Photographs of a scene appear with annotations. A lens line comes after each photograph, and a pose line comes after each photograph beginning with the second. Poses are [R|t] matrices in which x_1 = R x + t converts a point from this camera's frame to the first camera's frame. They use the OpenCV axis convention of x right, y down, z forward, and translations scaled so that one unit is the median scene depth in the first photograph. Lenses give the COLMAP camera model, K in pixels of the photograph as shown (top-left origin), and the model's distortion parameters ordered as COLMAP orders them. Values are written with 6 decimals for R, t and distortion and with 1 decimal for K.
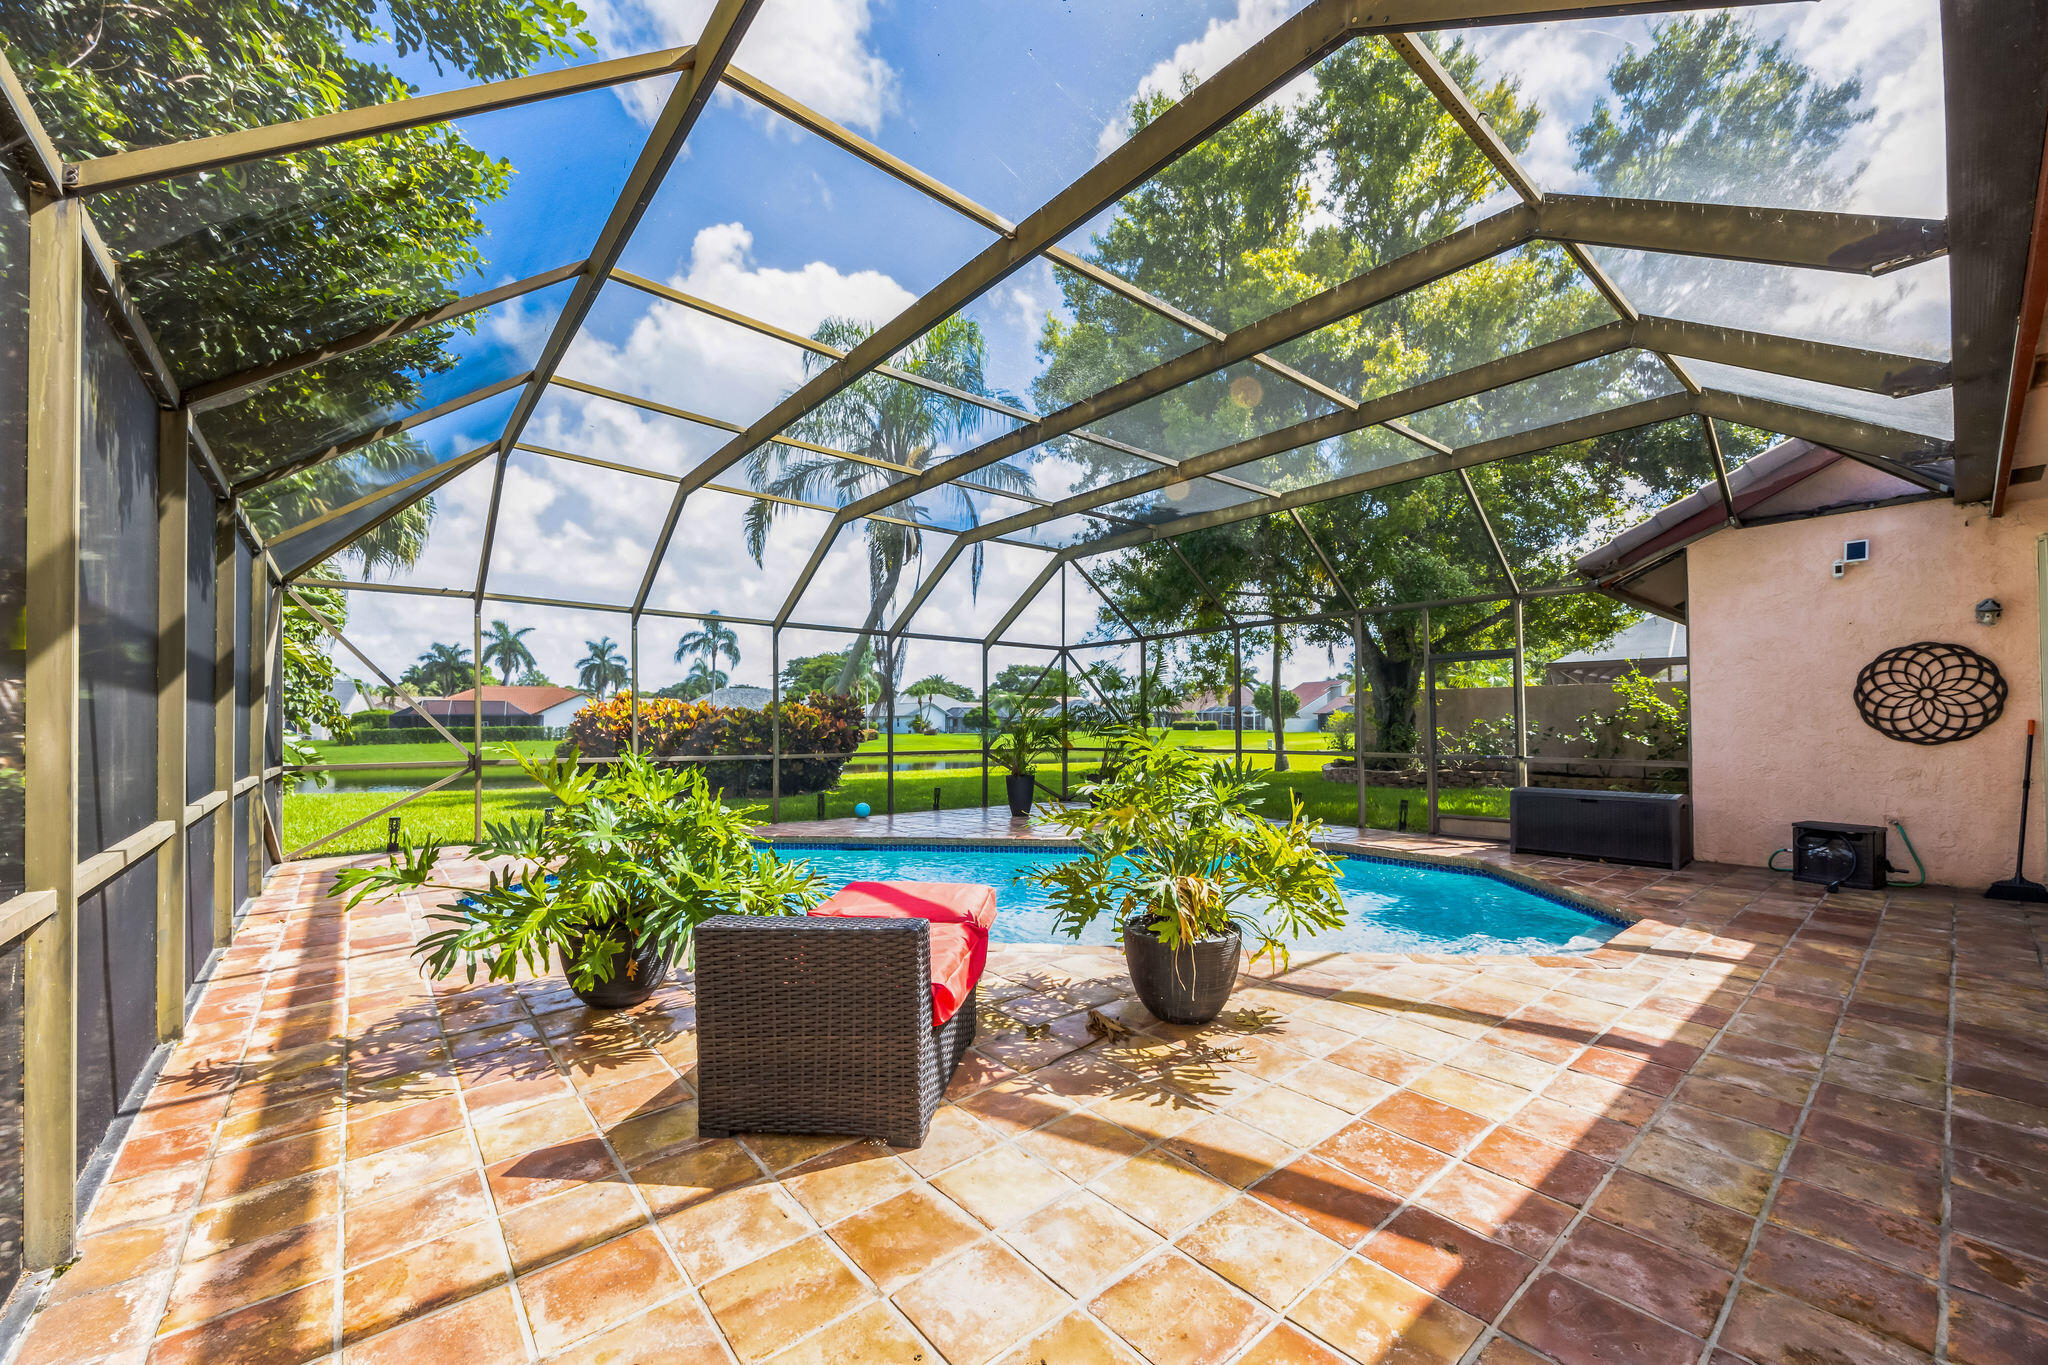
lens RADIAL K [[780.5, 0, 1019.2], [0, 780.5, 692.2], [0, 0, 1]] dist [-0.002013, 0.000137]
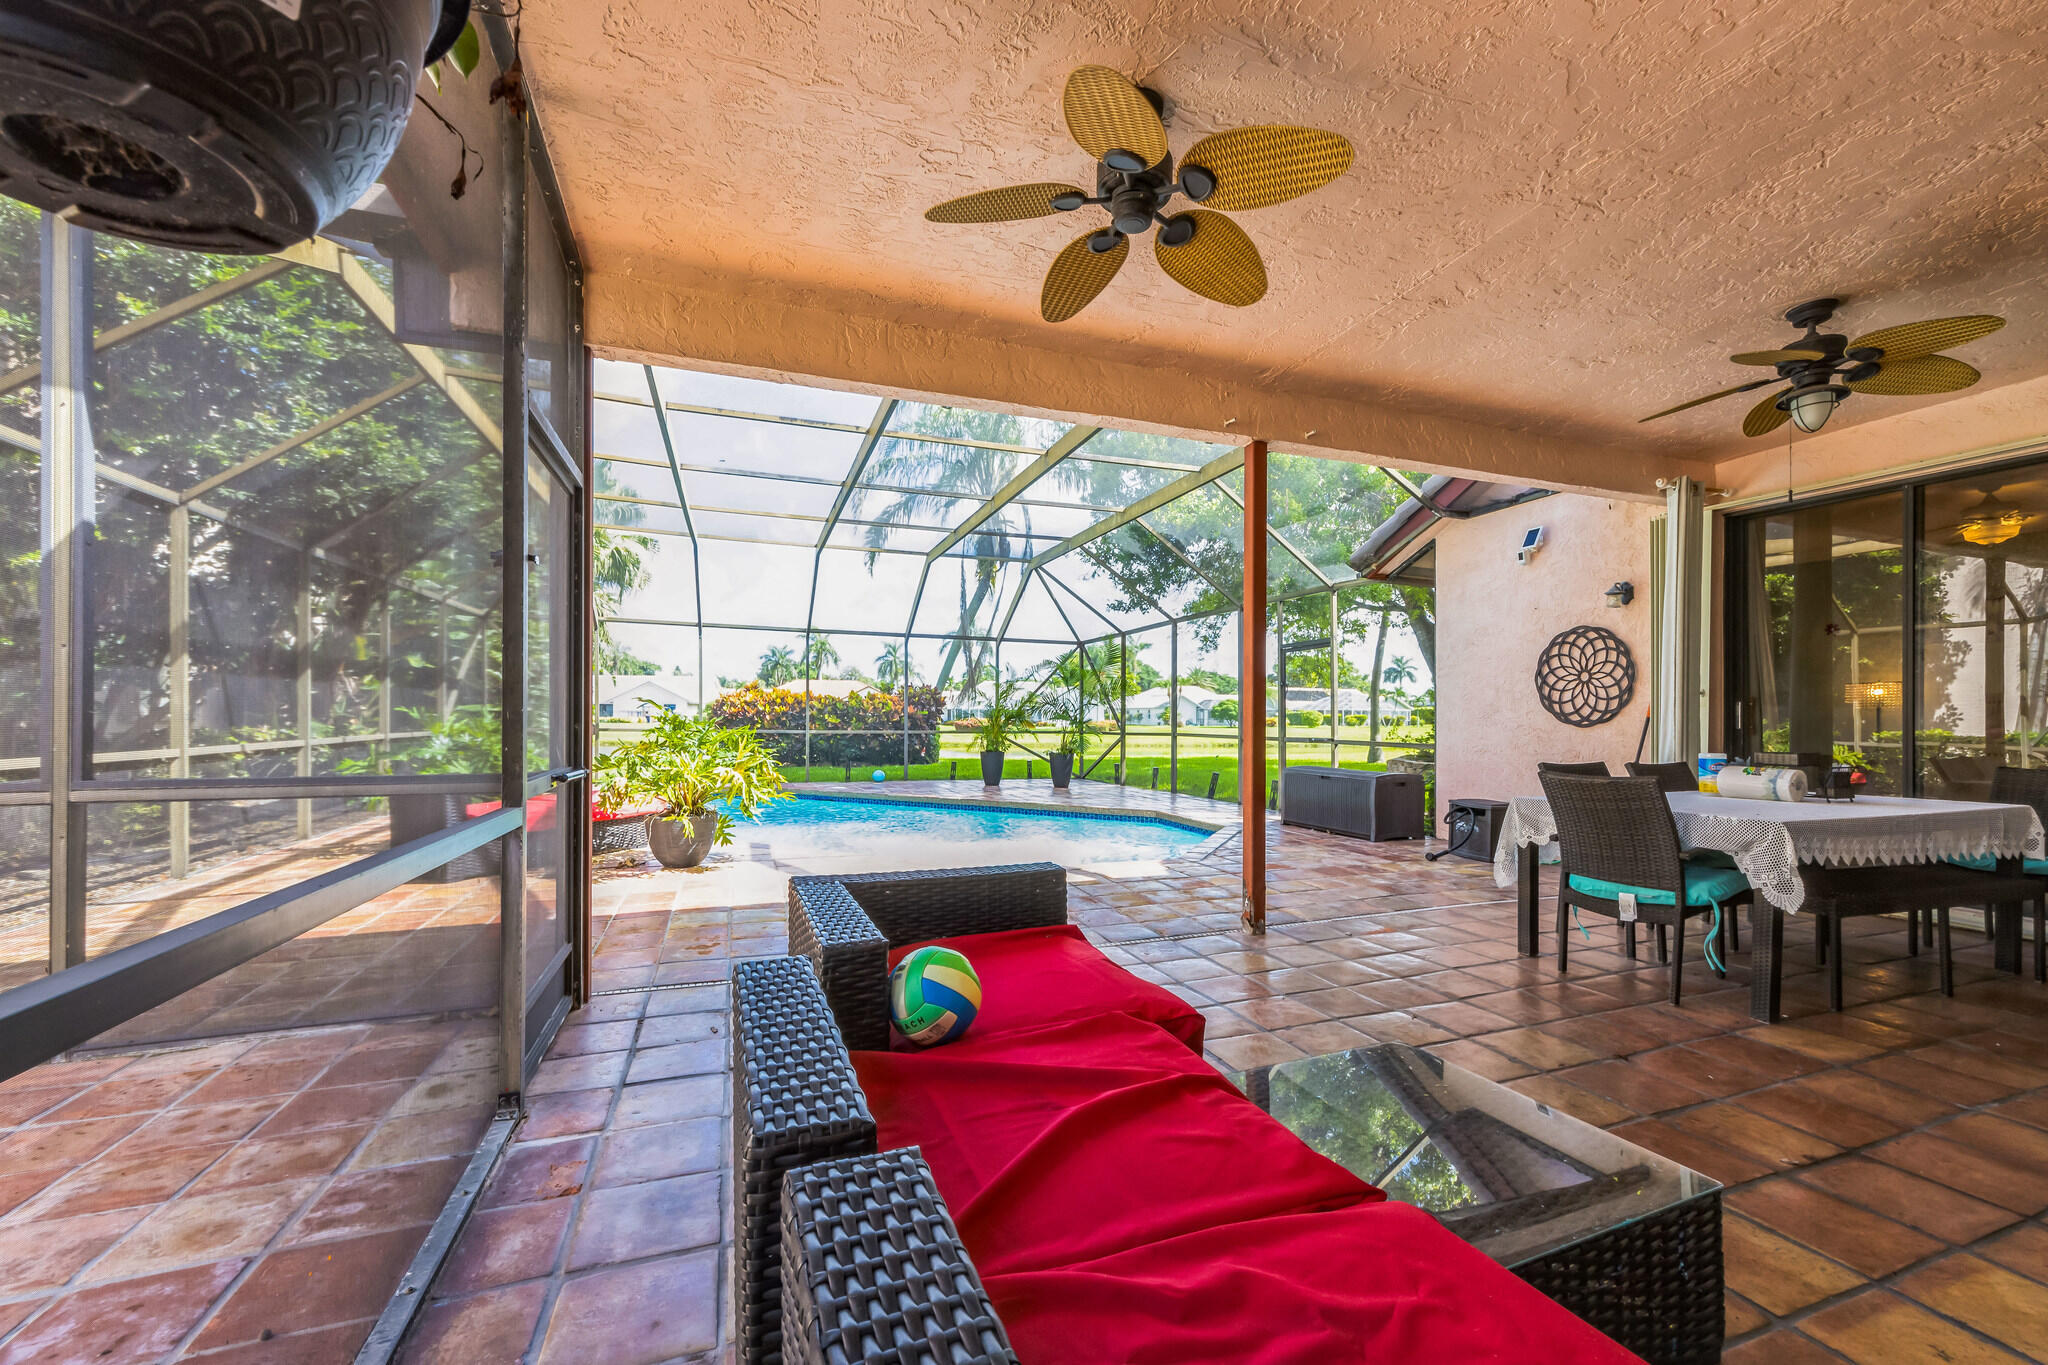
lens RADIAL K [[780.5, 0, 1033.9], [0, 780.5, 698.2], [0, 0, 1]] dist [-0.002013, 0.000137]
pose [[0.938551, 0.000360, -0.345140, 0.840696], [0.006005, 0.999831, 0.017370, 0.007813], [0.345088, -0.018375, 0.938390, -0.198017]]
